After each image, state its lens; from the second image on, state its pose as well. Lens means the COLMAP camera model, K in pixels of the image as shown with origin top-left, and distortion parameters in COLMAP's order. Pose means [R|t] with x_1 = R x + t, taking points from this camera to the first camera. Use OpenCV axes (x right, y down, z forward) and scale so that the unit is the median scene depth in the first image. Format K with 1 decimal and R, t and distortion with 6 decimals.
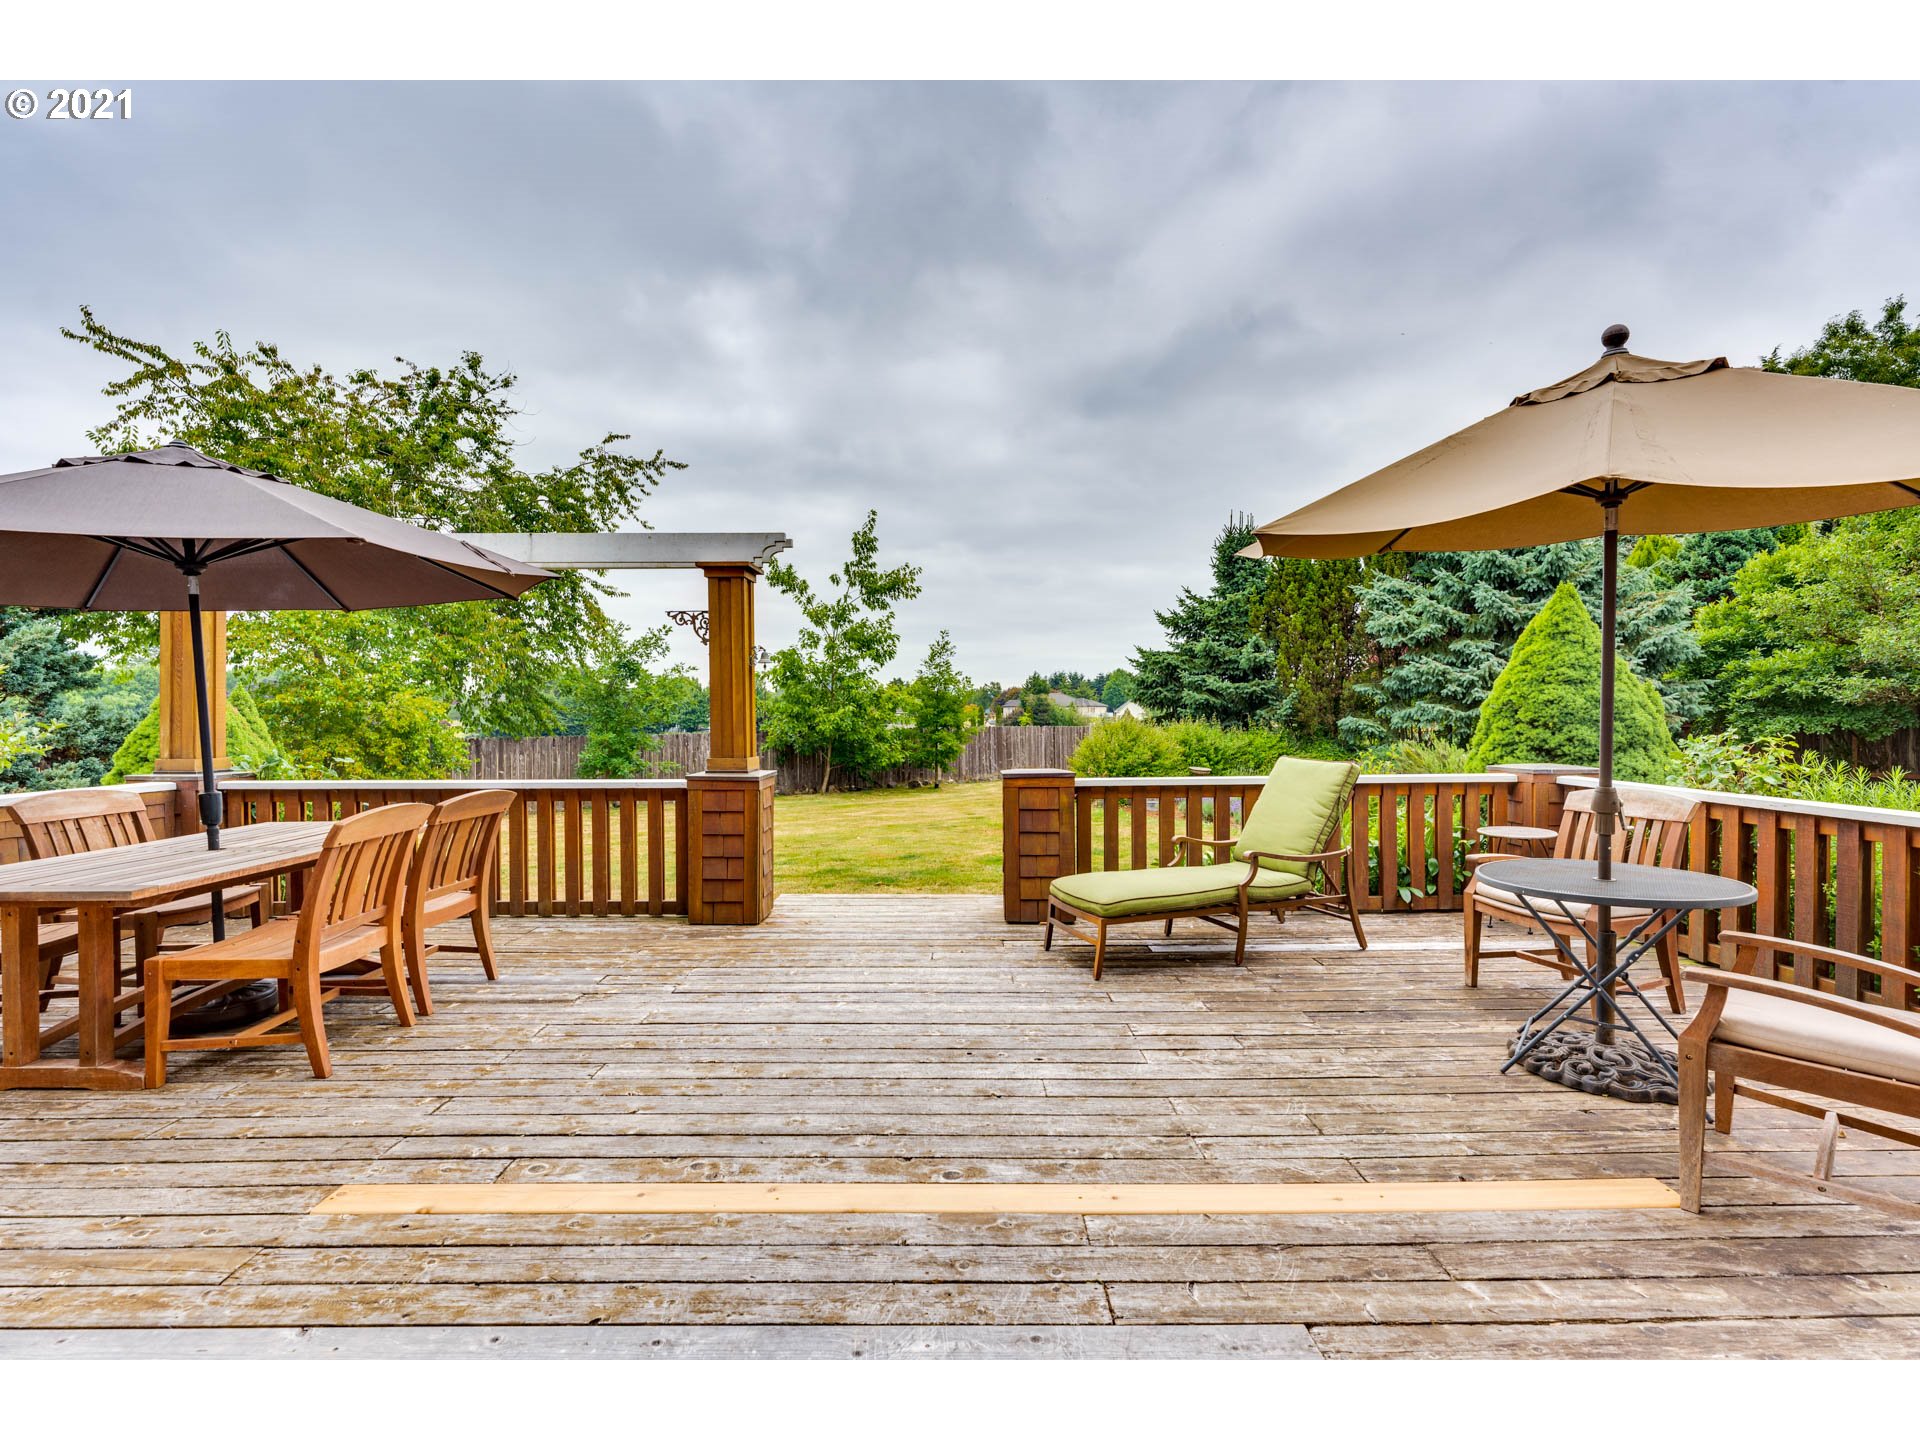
lens RADIAL K [[806.1, 0, 960.0], [0, 806.1, 720.0], [0, 0, 1]] dist [-0.000313, -0.000013]
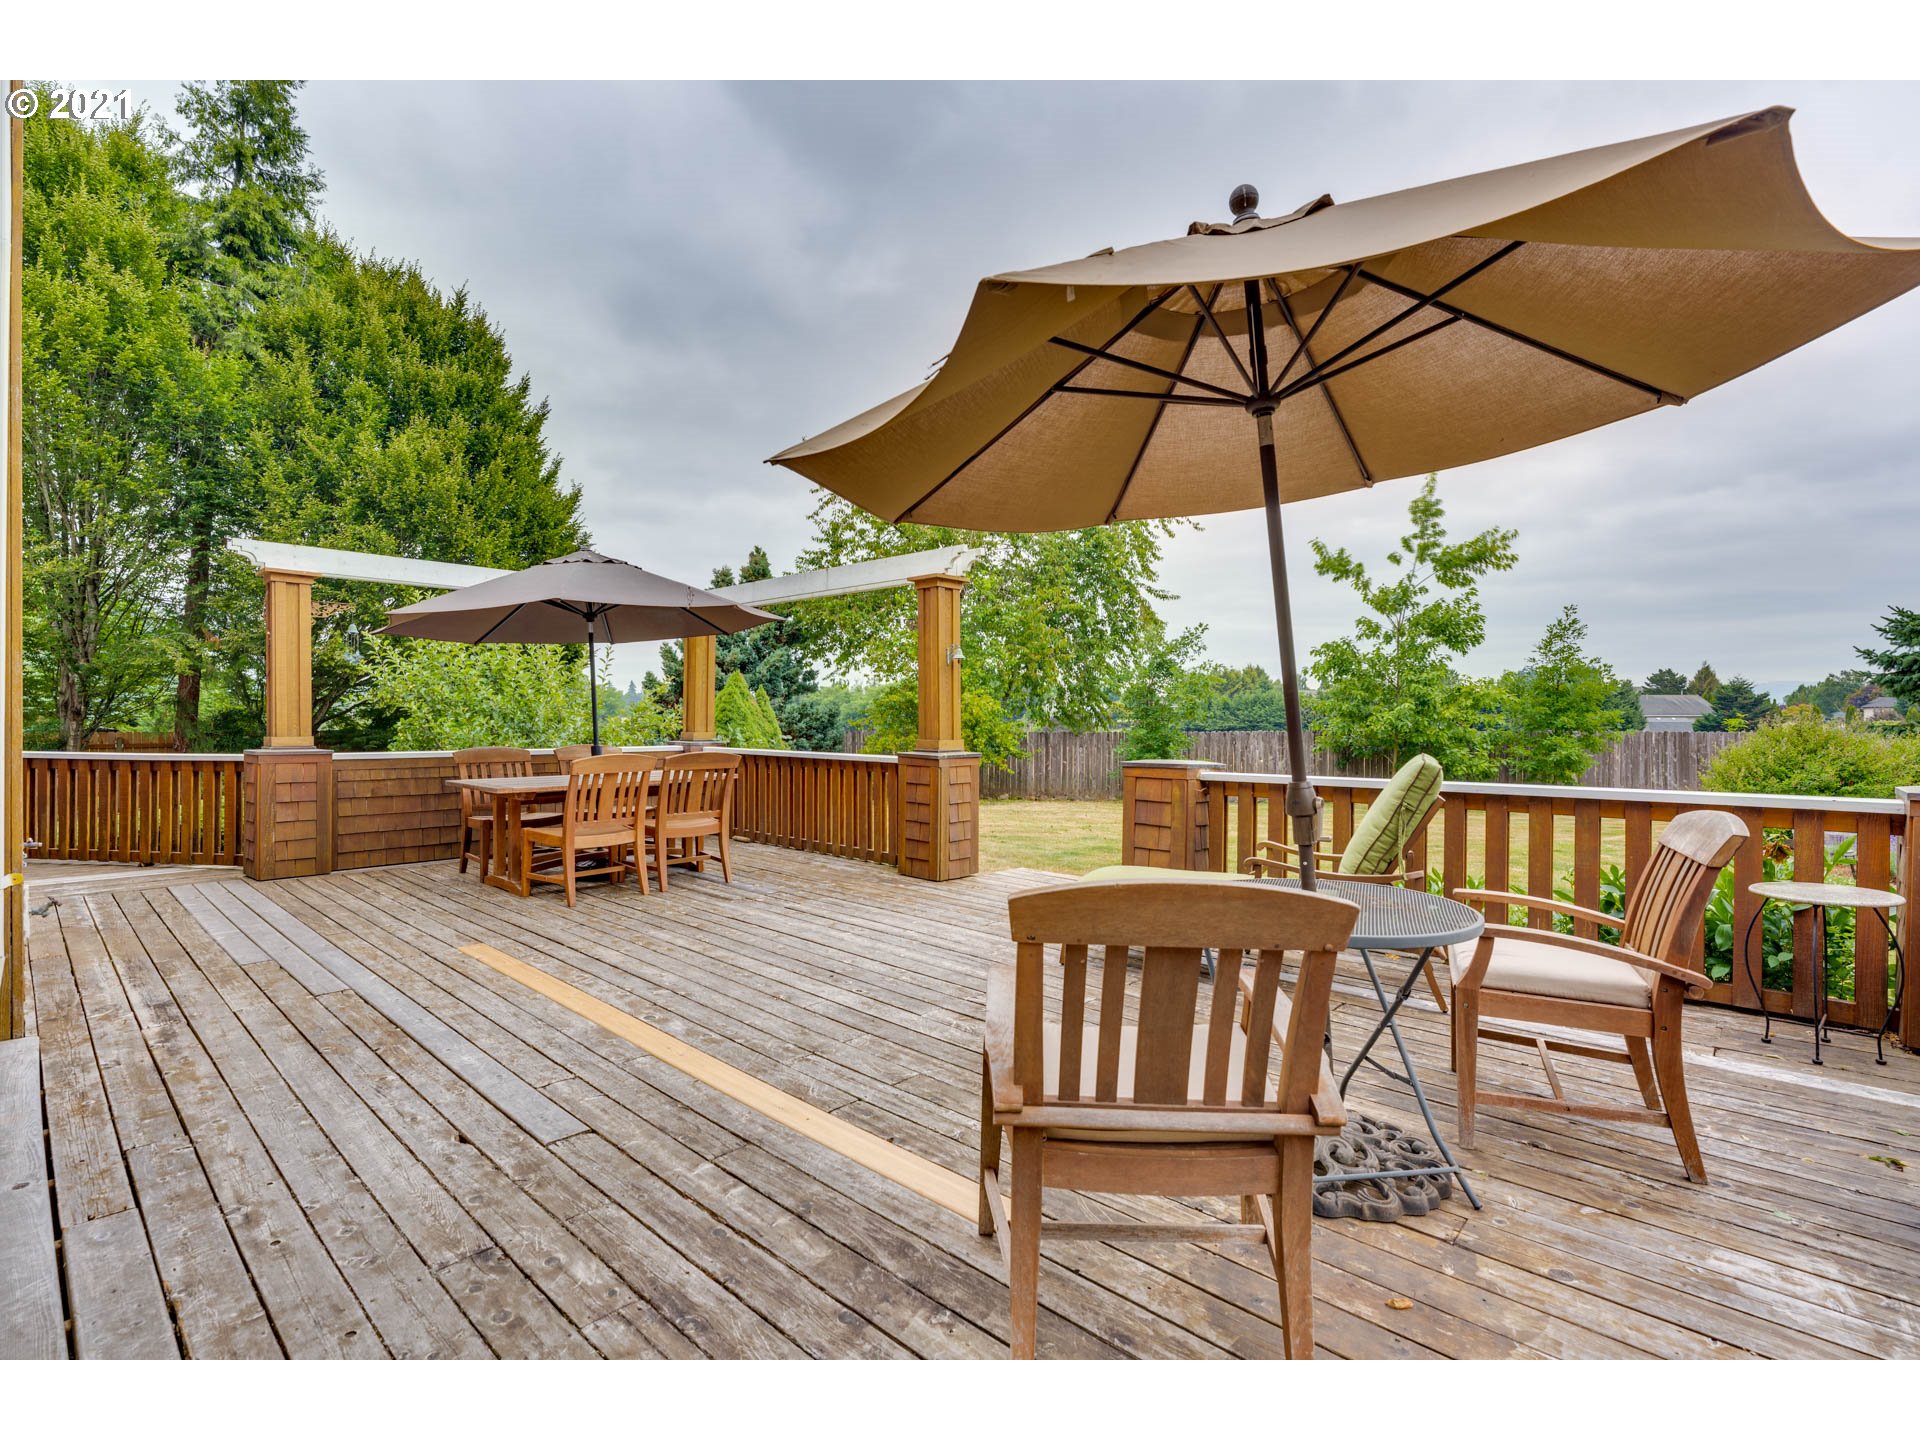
lens RADIAL K [[830.7, 0, 960.0], [0, 830.7, 720.0], [0, 0, 1]] dist [-0.001462, -0.000181]
pose [[0.754340, 0.009448, -0.656416, 0.559284], [-0.009487, 0.999949, 0.003491, 0.013418], [0.656416, 0.003594, 0.754391, 0.106104]]
